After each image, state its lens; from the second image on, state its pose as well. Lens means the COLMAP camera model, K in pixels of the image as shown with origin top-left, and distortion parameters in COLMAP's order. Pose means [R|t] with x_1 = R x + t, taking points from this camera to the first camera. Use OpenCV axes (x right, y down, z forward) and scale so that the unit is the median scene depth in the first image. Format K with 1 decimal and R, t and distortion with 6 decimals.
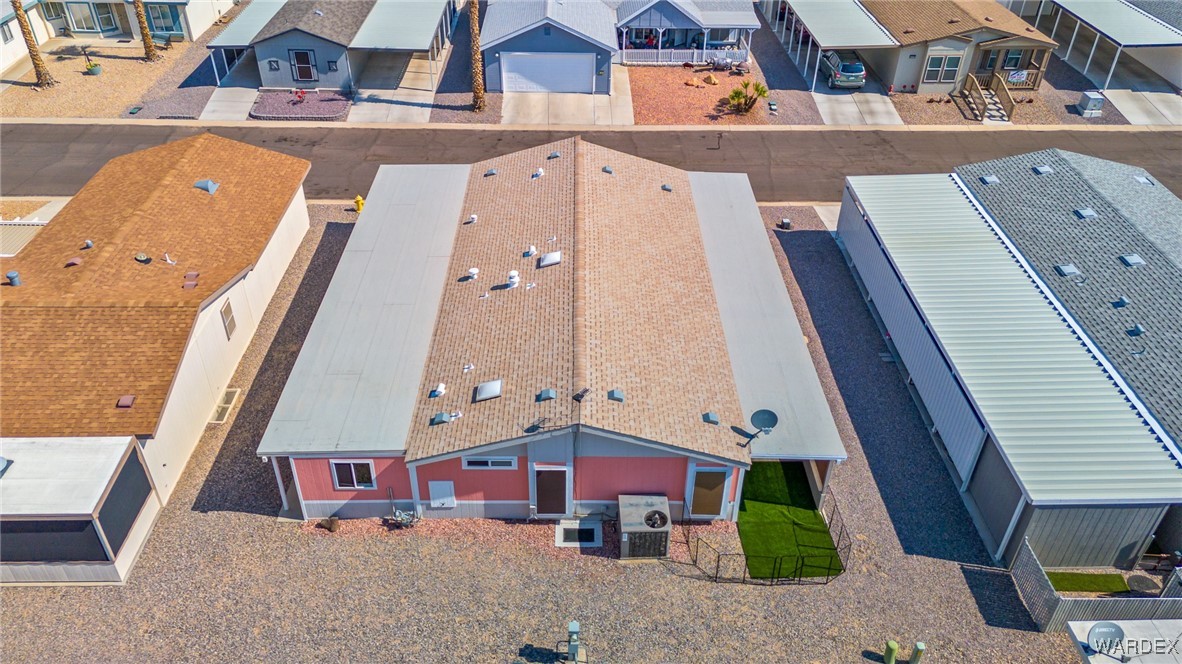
lens RADIAL K [[868.3, 0, 593.0], [0, 868.3, 326.6], [0, 0, 1]] dist [0.088662, -0.095160]
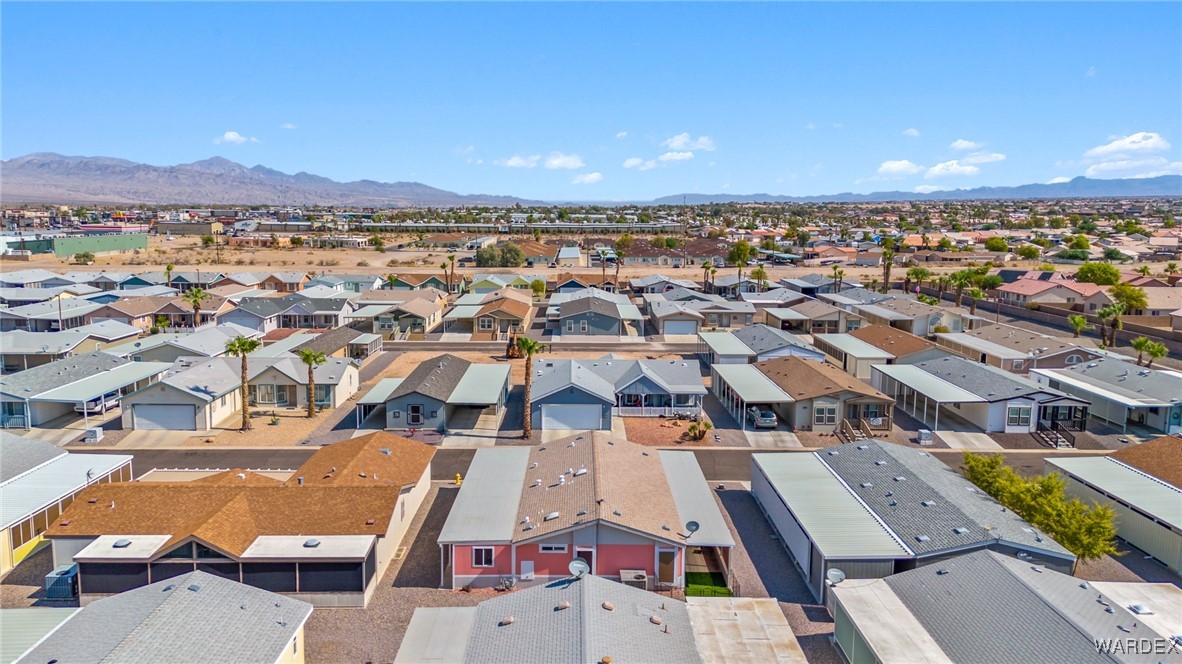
lens RADIAL K [[868.3, 0, 593.0], [0, 868.3, 326.6], [0, 0, 1]] dist [0.088662, -0.095160]
pose [[0.999979, -0.006455, 0.000702, -0.017109], [0.006039, 0.884799, -0.465933, 0.387505], [0.002387, 0.465928, 0.884820, -0.594418]]
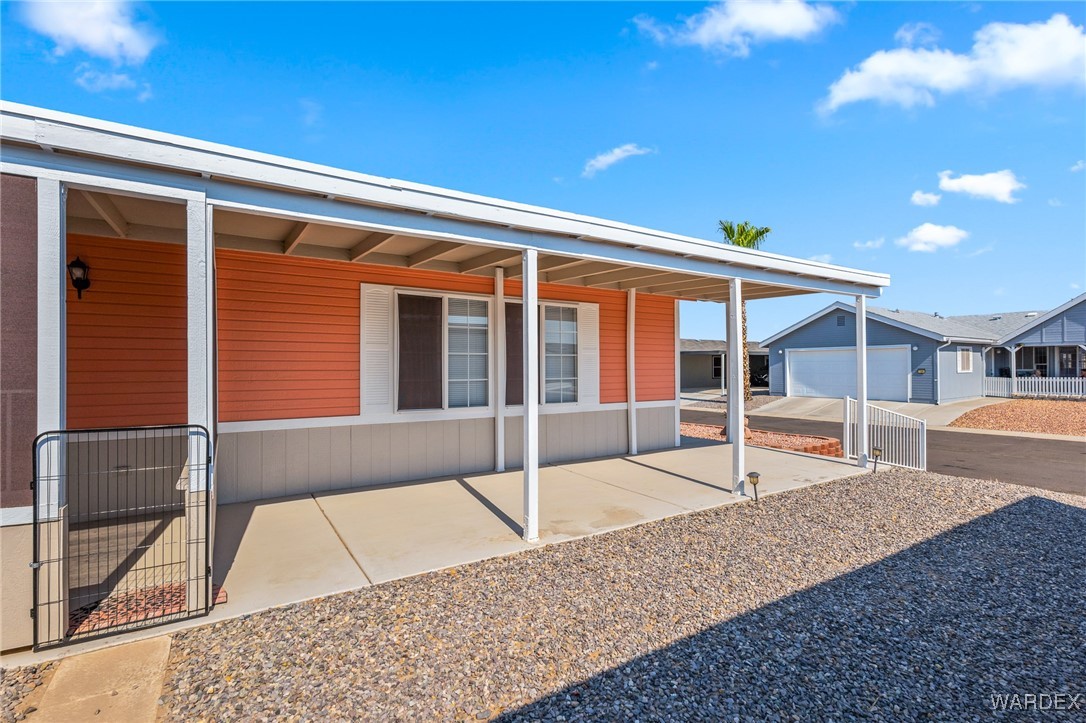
lens RADIAL K [[513.2, 0, 541.8], [0, 513.2, 364.8], [0, 0, 1]] dist [-0.002110, -0.000522]
pose [[0.528862, -0.025587, -0.848322, 0.262924], [-0.483155, 0.812691, -0.325721, -0.023923], [0.697758, 0.582132, 0.417440, 0.834704]]
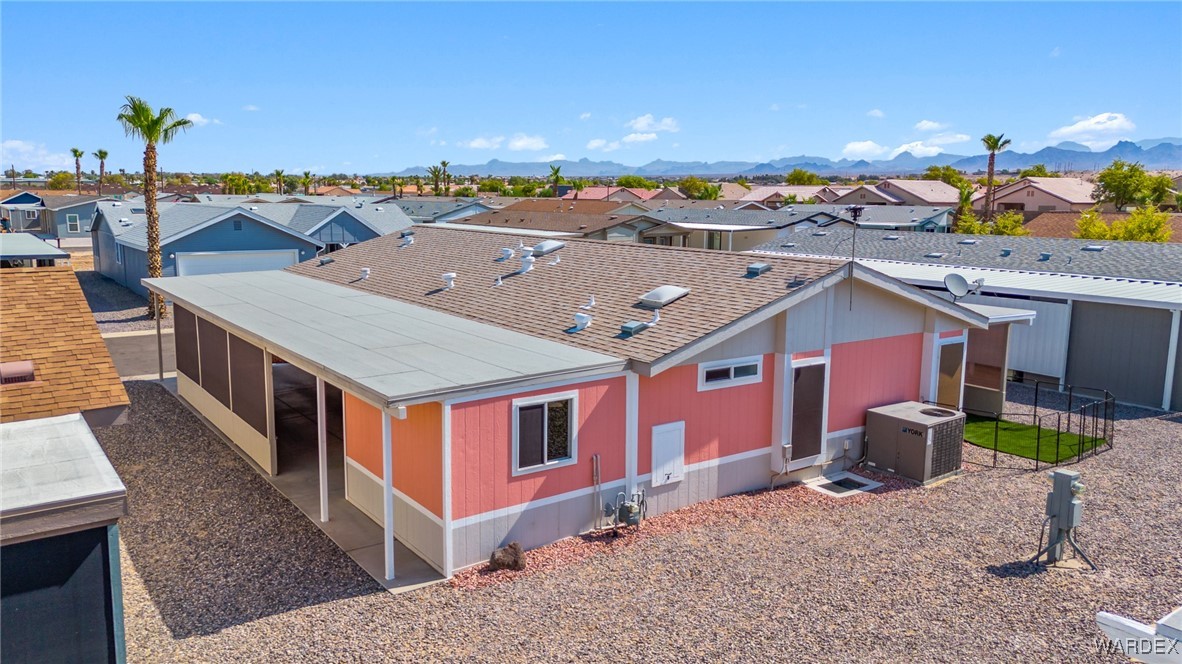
lens RADIAL K [[868.3, 0, 593.0], [0, 868.3, 326.6], [0, 0, 1]] dist [0.088662, -0.095160]
pose [[0.817733, -0.096478, 0.567454, -0.339363], [0.338583, 0.877879, -0.338660, 0.188188], [-0.465483, 0.469064, 0.750536, 0.345575]]
